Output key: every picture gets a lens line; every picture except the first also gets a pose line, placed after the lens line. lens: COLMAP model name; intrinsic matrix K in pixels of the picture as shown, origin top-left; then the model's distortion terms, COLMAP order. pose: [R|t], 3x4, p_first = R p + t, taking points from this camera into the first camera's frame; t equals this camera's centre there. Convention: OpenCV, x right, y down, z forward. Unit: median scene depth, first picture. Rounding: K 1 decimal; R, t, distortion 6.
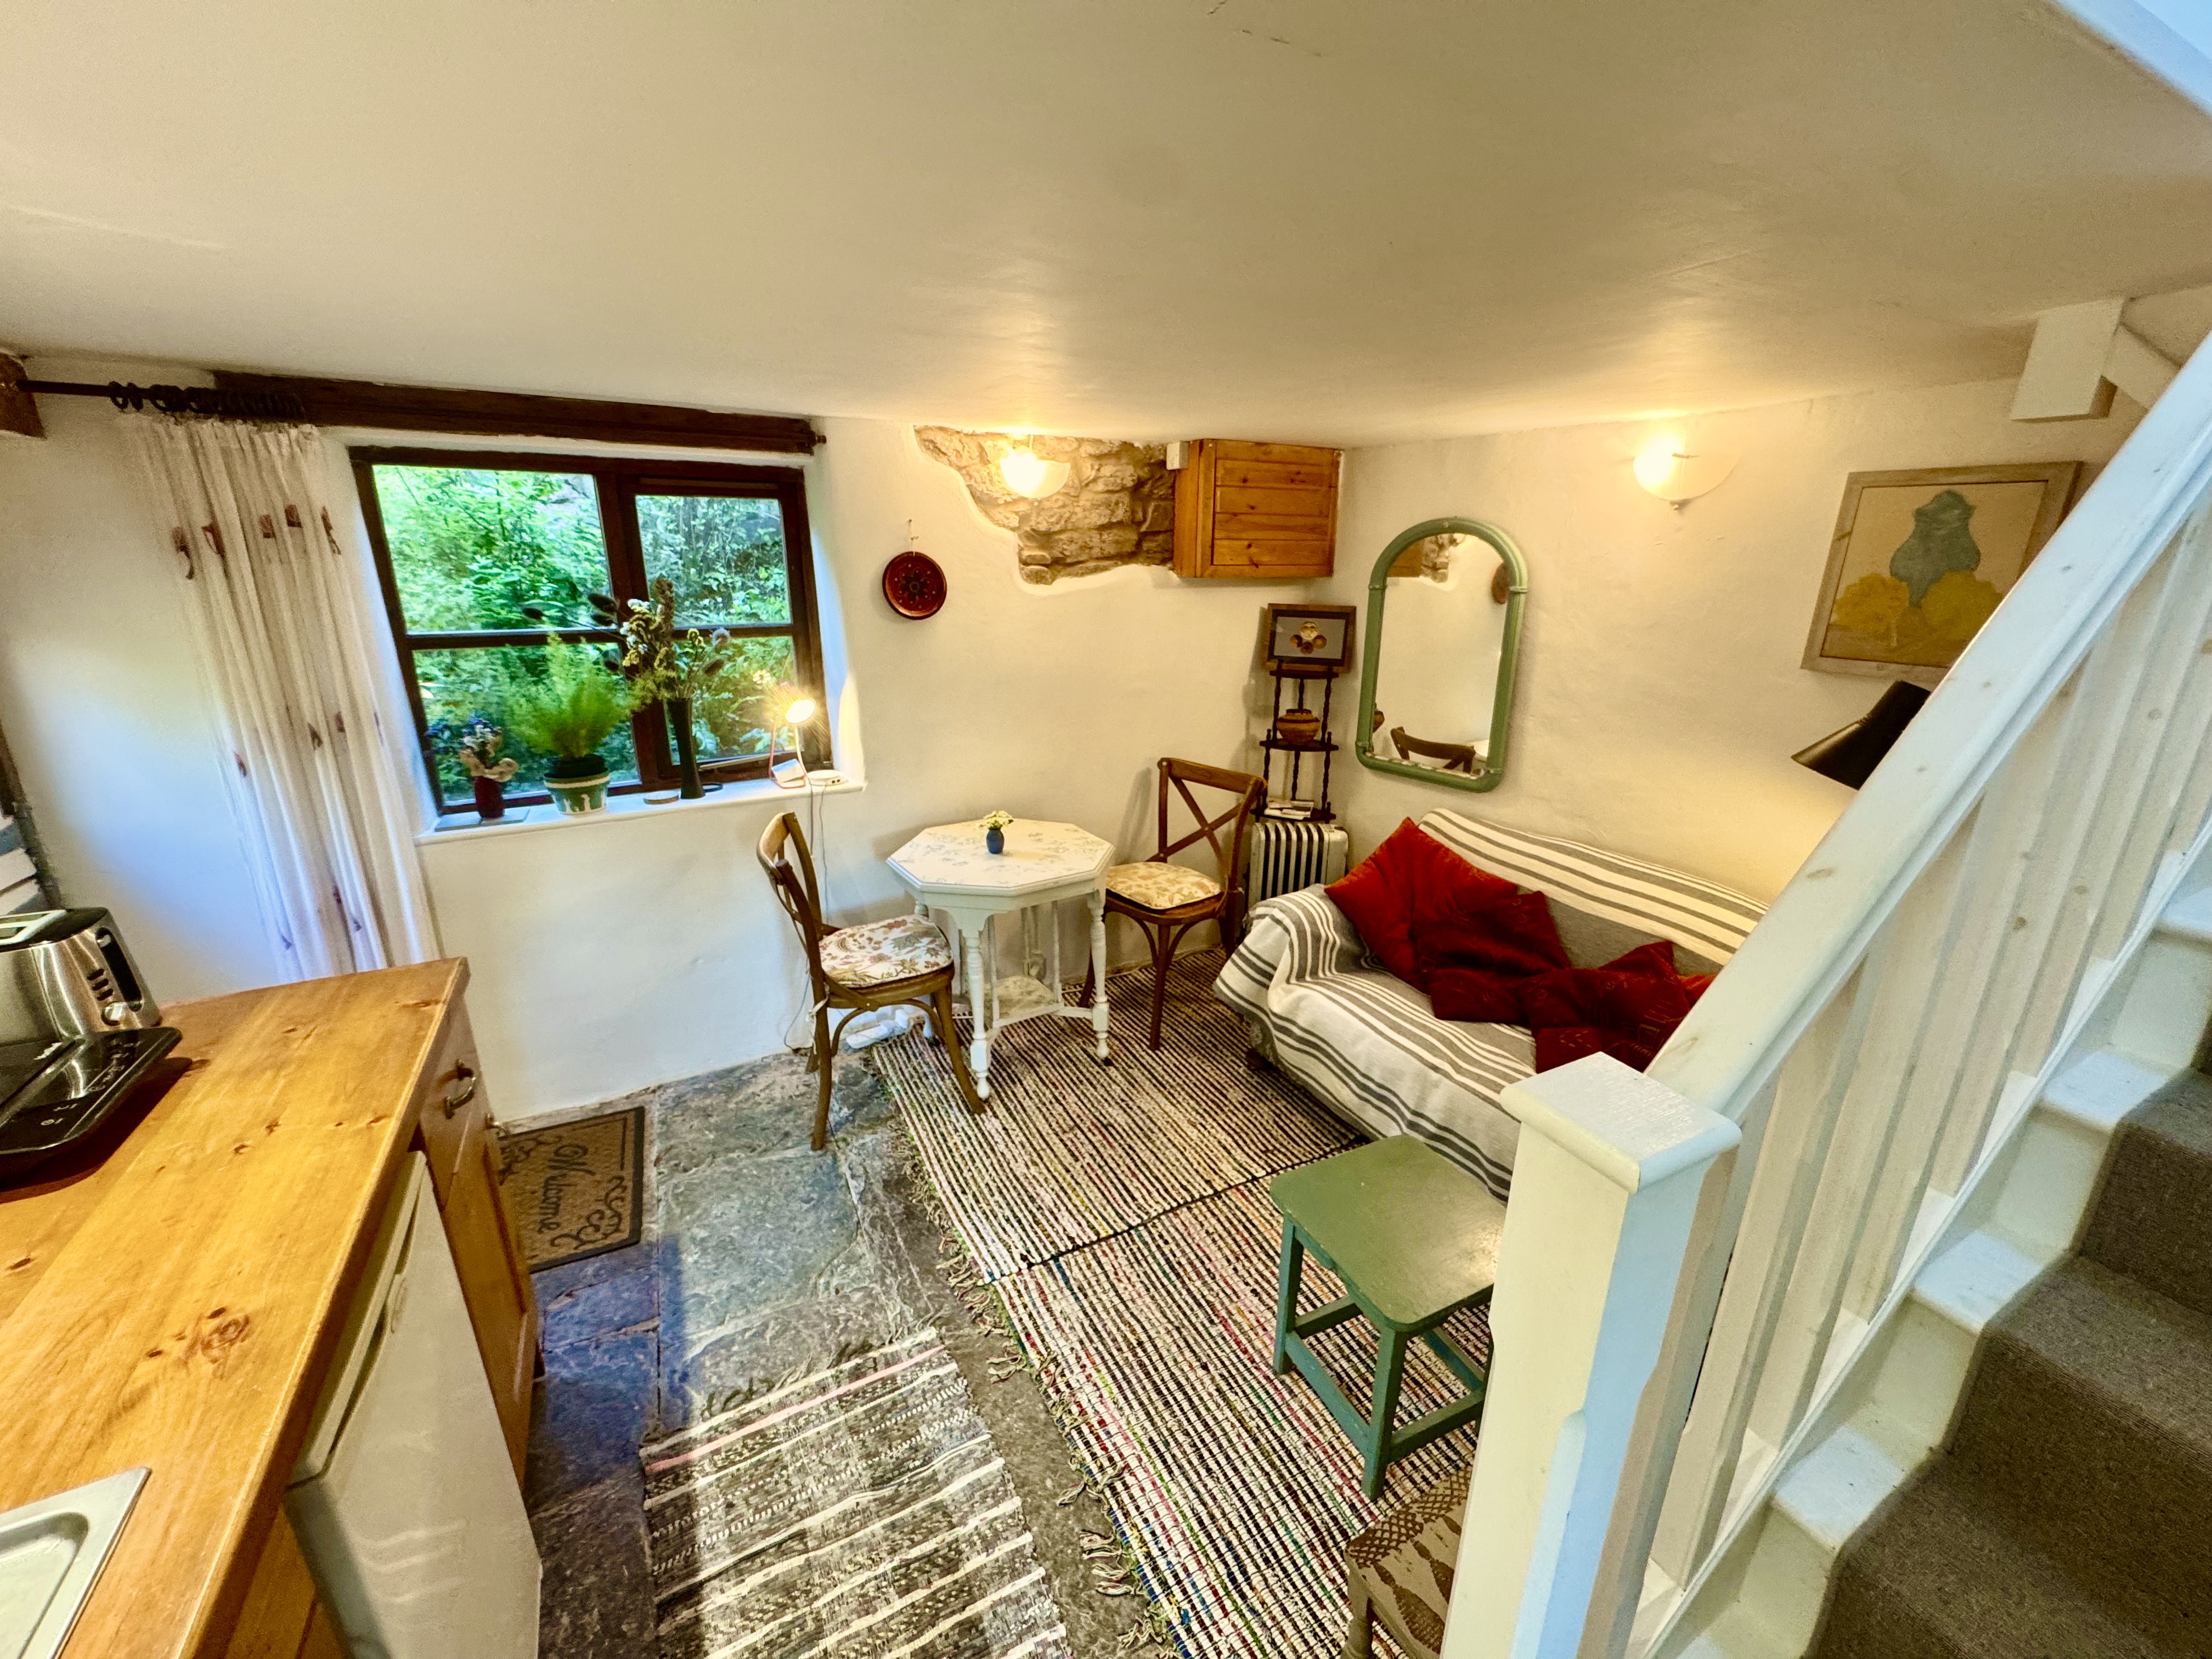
lens RADIAL K [[871.8, 0, 1086.7], [0, 871.8, 821.4], [0, 0, 1]] dist [-0.022628, -0.000420]
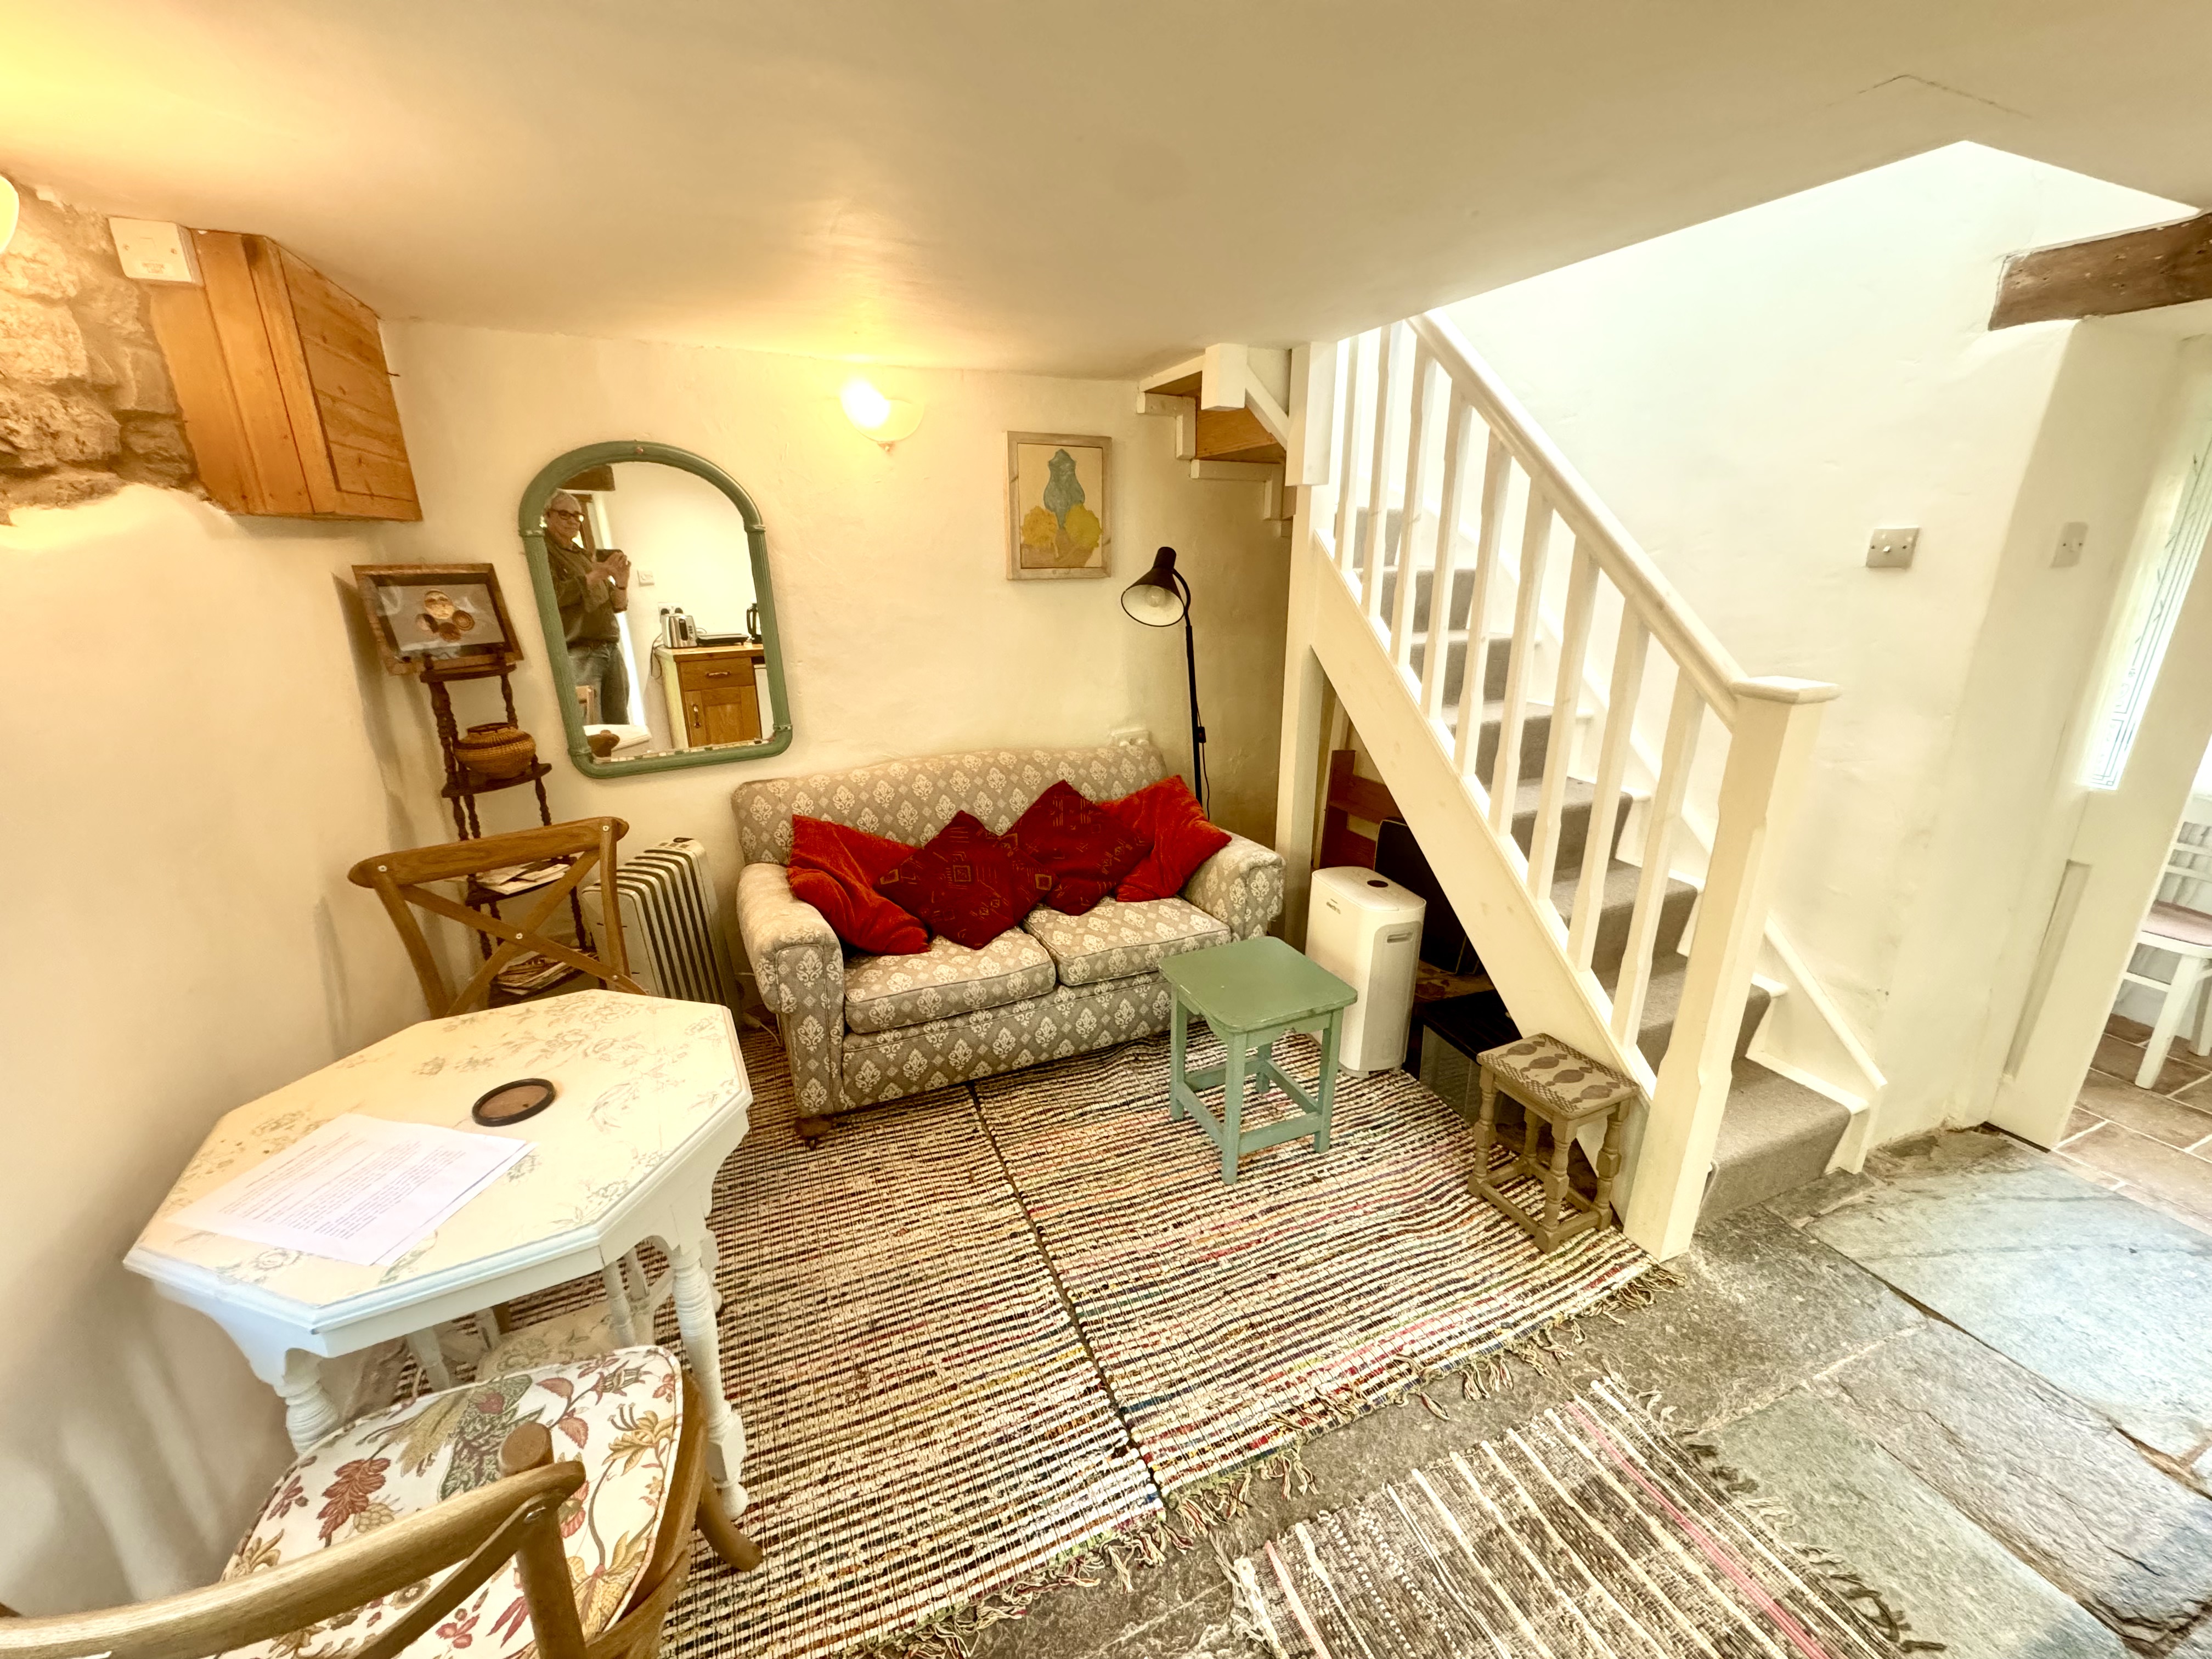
lens RADIAL K [[871.8, 0, 1091.2], [0, 871.8, 839.3], [0, 0, 1]] dist [-0.022628, -0.000420]
pose [[0.074976, -0.324369, 0.942955, -0.628154], [0.292358, 0.911213, 0.290204, -0.184291], [-0.953365, 0.253922, 0.163151, 0.842194]]
